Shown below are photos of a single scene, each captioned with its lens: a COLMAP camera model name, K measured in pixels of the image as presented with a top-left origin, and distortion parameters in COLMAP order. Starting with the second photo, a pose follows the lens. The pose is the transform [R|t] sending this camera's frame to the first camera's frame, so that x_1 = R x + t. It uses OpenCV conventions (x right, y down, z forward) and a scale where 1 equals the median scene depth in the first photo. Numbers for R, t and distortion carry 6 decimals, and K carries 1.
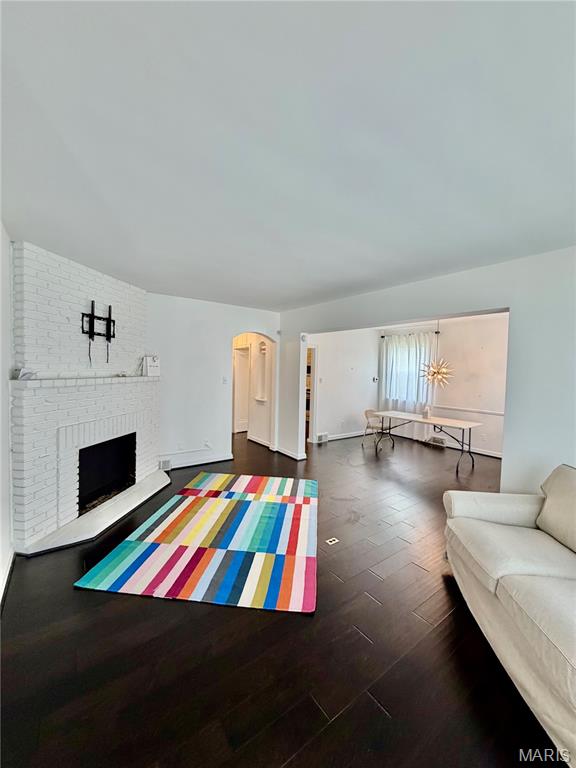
lens RADIAL K [[305.0, 0, 286.0], [0, 305.0, 381.6], [0, 0, 1]] dist [-0.001190, 0.000679]
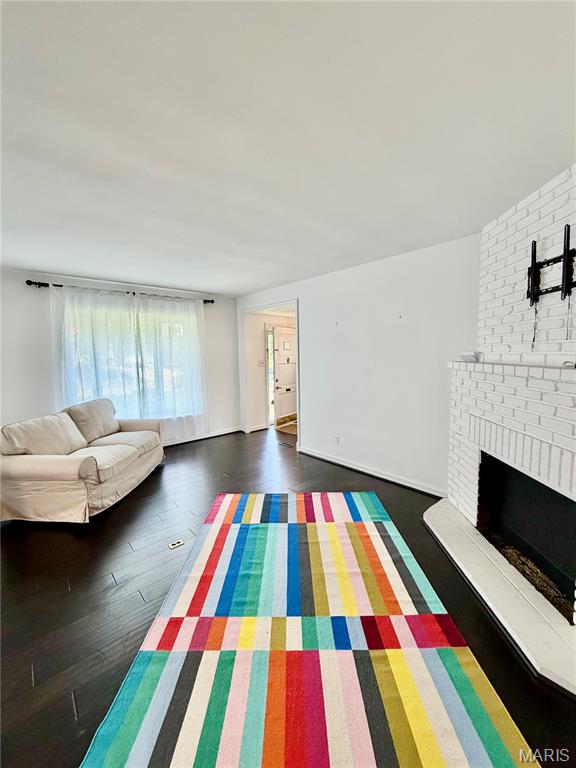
lens RADIAL K [[305.0, 0, 287.8], [0, 305.0, 383.4], [0, 0, 1]] dist [-0.001190, 0.000679]
pose [[-0.994788, -0.001620, -0.101951, -0.068474], [-0.015677, 0.990414, 0.137238, -0.054800], [0.100751, 0.138121, -0.985278, 1.563926]]
